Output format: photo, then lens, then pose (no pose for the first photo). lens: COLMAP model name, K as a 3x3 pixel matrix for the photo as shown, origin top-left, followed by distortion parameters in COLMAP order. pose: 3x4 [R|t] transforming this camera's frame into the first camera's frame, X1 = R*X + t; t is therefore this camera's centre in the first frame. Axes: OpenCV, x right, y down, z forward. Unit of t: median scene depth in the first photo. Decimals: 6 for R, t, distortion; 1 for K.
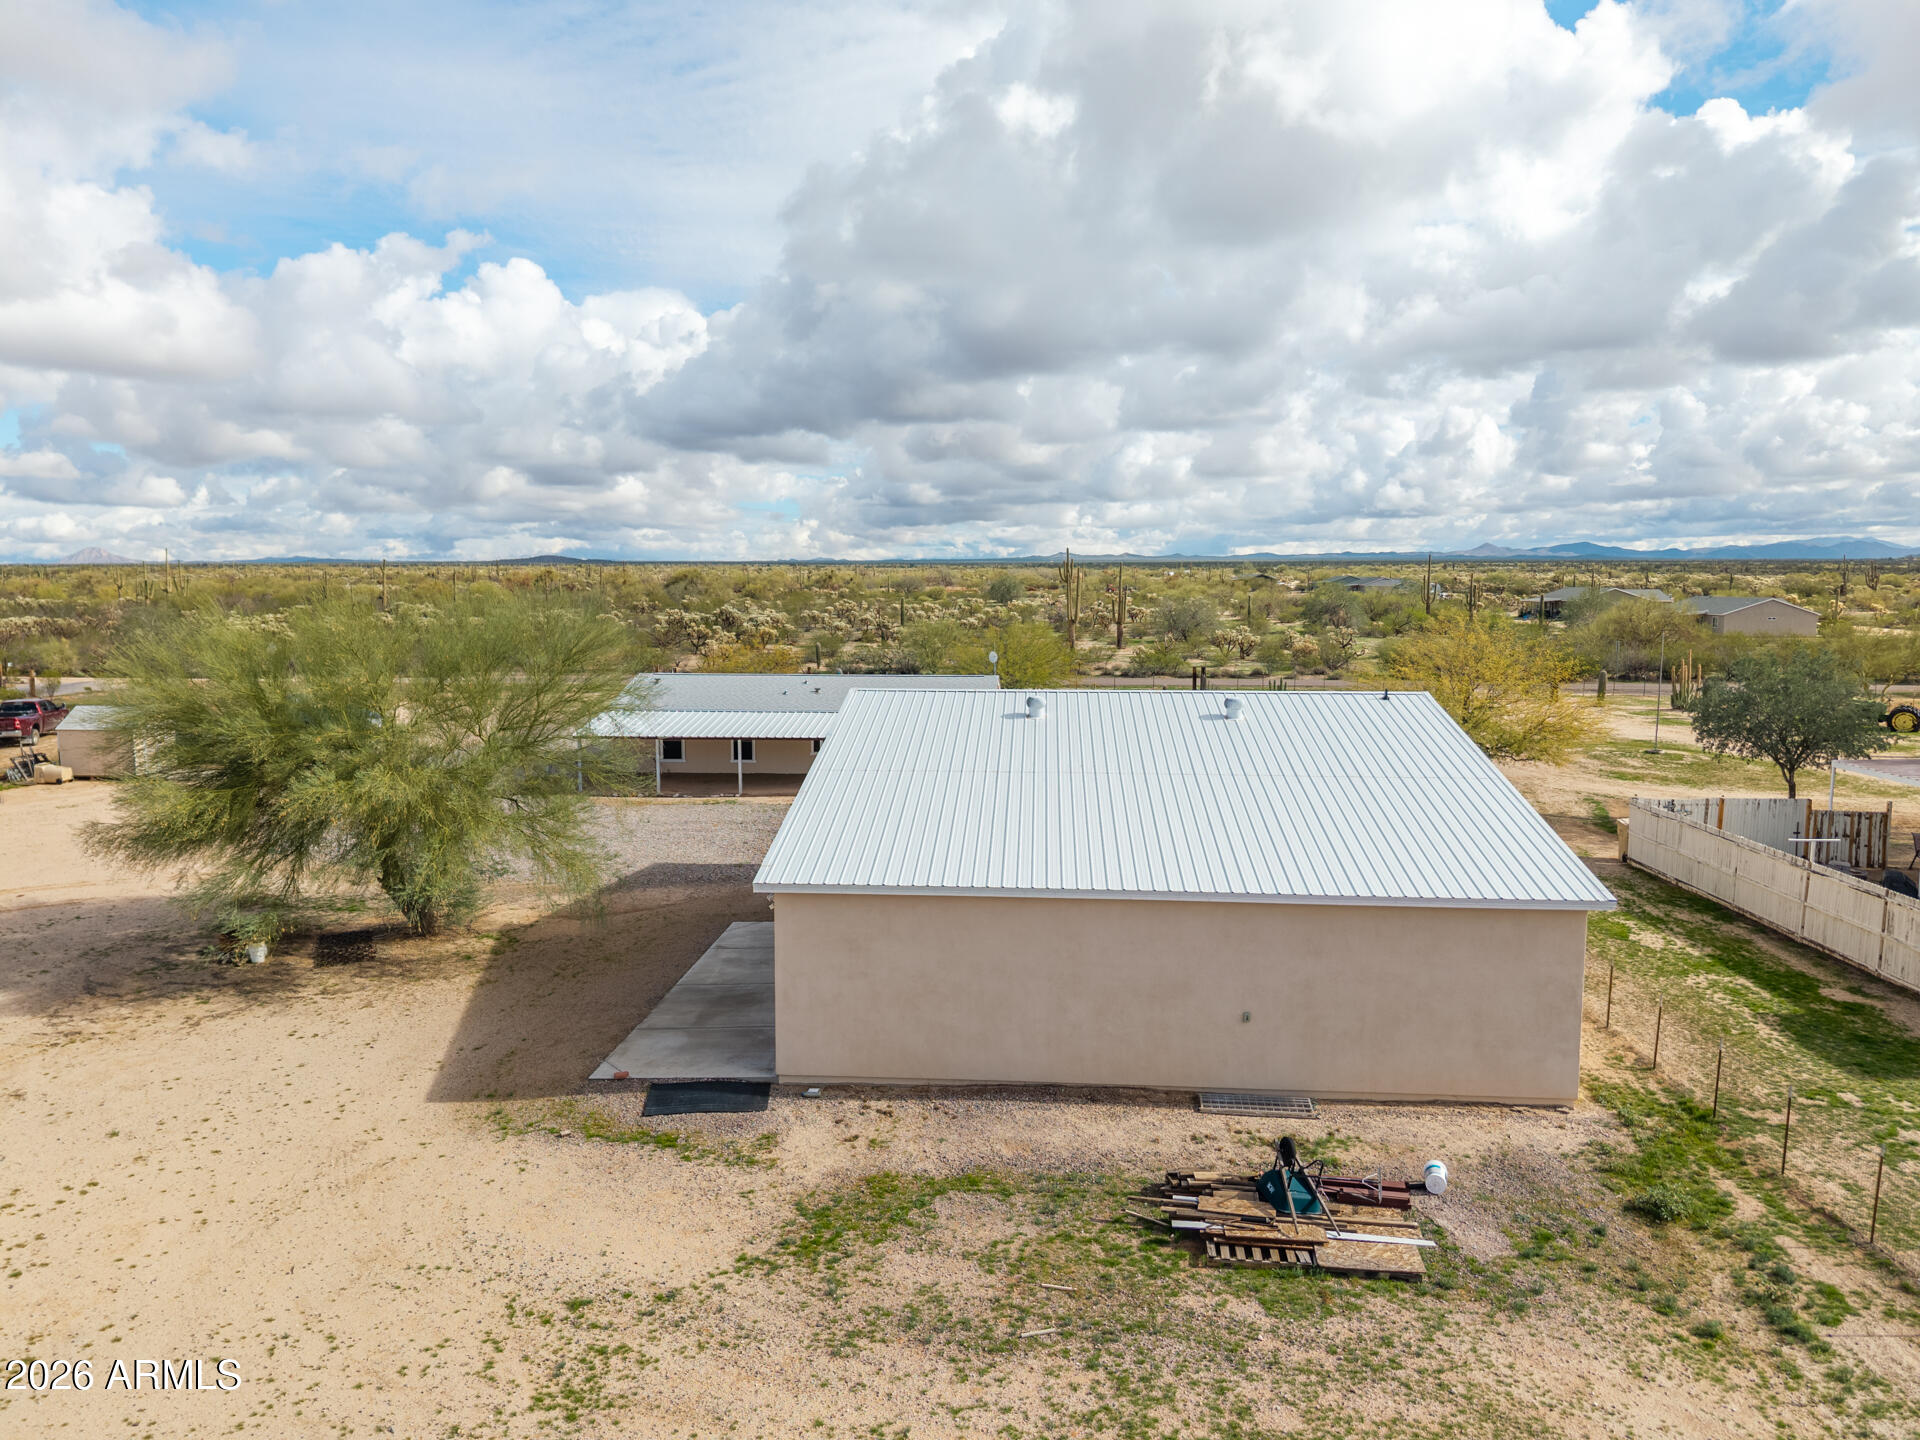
lens RADIAL K [[1287.9, 0, 962.0], [0, 1287.9, 721.5], [0, 0, 1]] dist [0.015754, -0.014688]
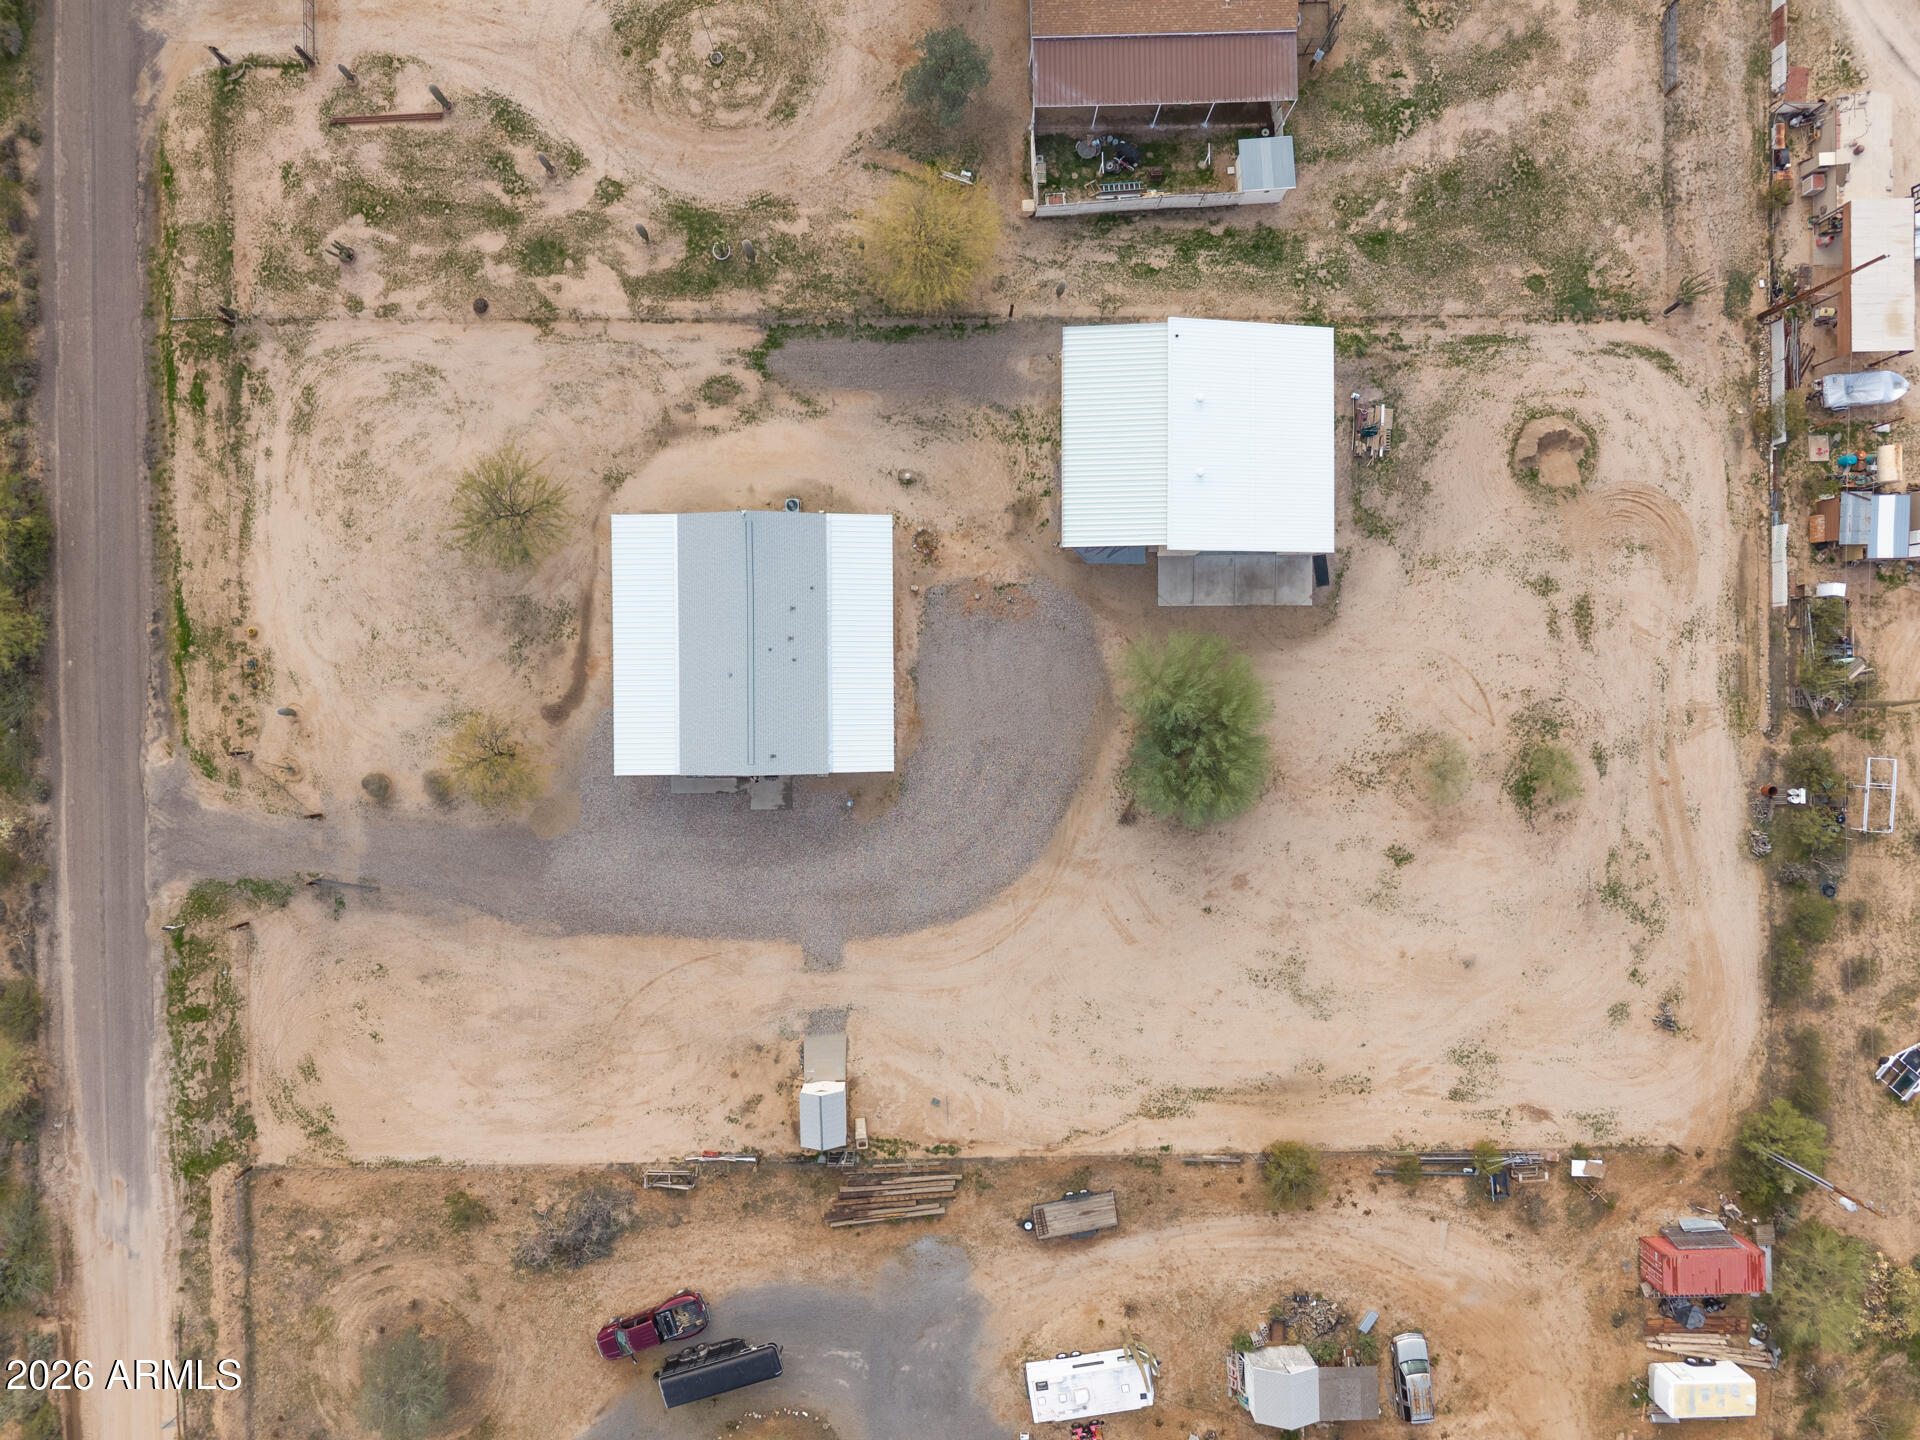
lens RADIAL K [[1287.9, 0, 962.1], [0, 1287.9, 723.3], [0, 0, 1]] dist [0.015754, -0.014688]
pose [[-0.073713, -0.997245, -0.008260, -0.689628], [0.103808, -0.015910, 0.994470, -4.667479], [-0.991862, 0.072448, 0.104695, 2.148454]]
